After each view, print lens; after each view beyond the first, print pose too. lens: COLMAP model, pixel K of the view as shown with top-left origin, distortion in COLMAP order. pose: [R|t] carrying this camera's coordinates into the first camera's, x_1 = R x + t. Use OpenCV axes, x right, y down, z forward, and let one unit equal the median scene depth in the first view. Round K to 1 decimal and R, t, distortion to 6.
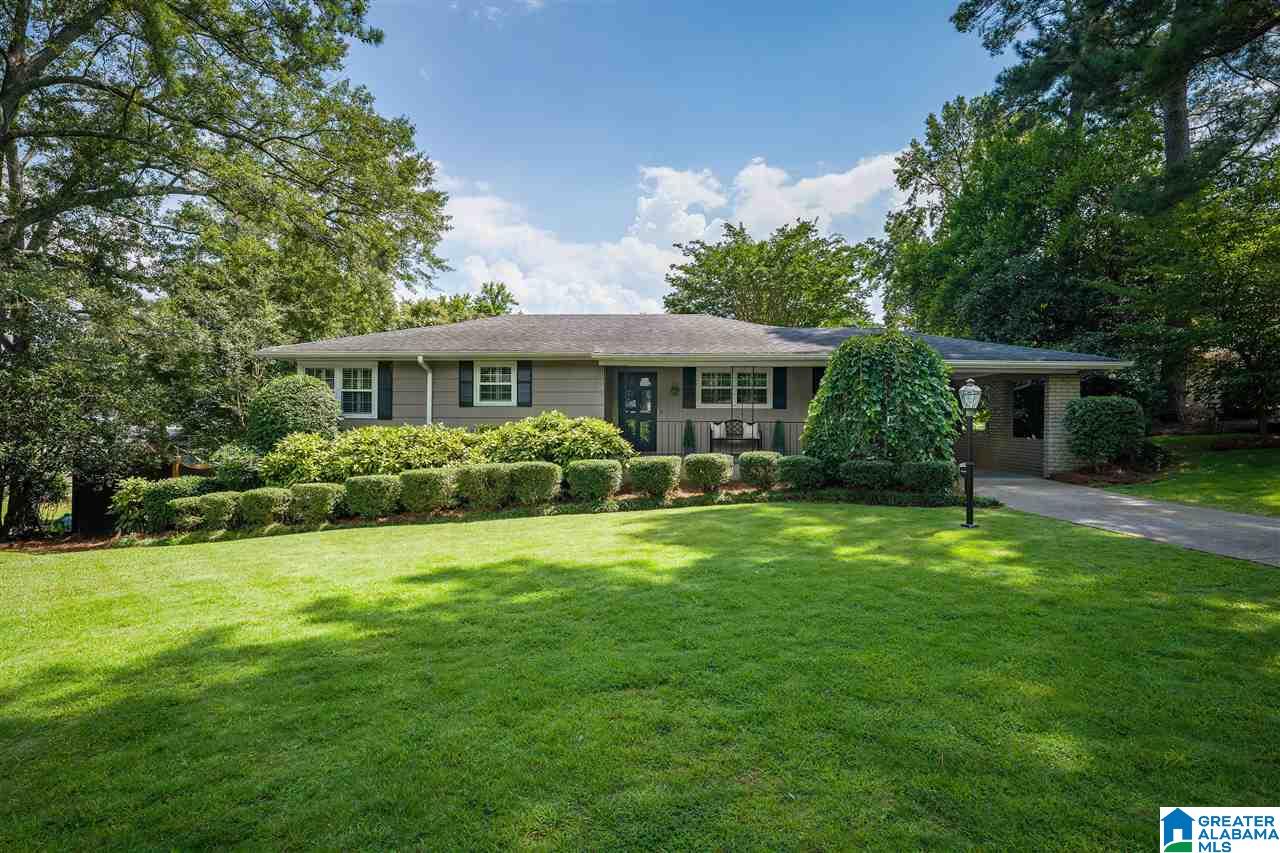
lens RADIAL K [[663.0, 0, 639.9], [0, 663.0, 425.7], [0, 0, 1]] dist [-0.000502, 0.000151]
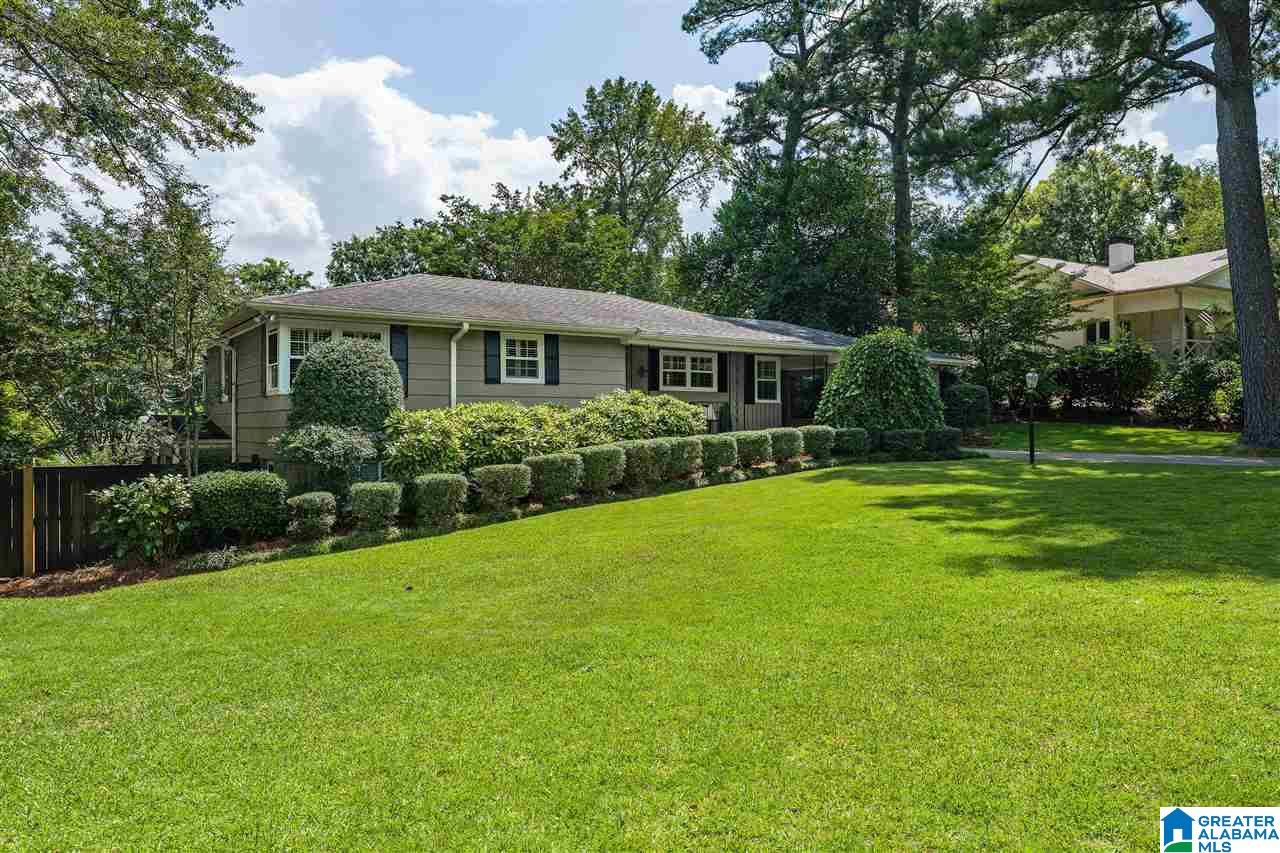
lens RADIAL K [[878.3, 0, 639.8], [0, 878.3, 422.0], [0, 0, 1]] dist [-0.003245, -0.000372]
pose [[0.778918, -0.006765, 0.627089, -0.830743], [0.012942, 0.999902, -0.005289, 0.029786], [-0.626992, 0.012235, 0.778930, -0.011268]]
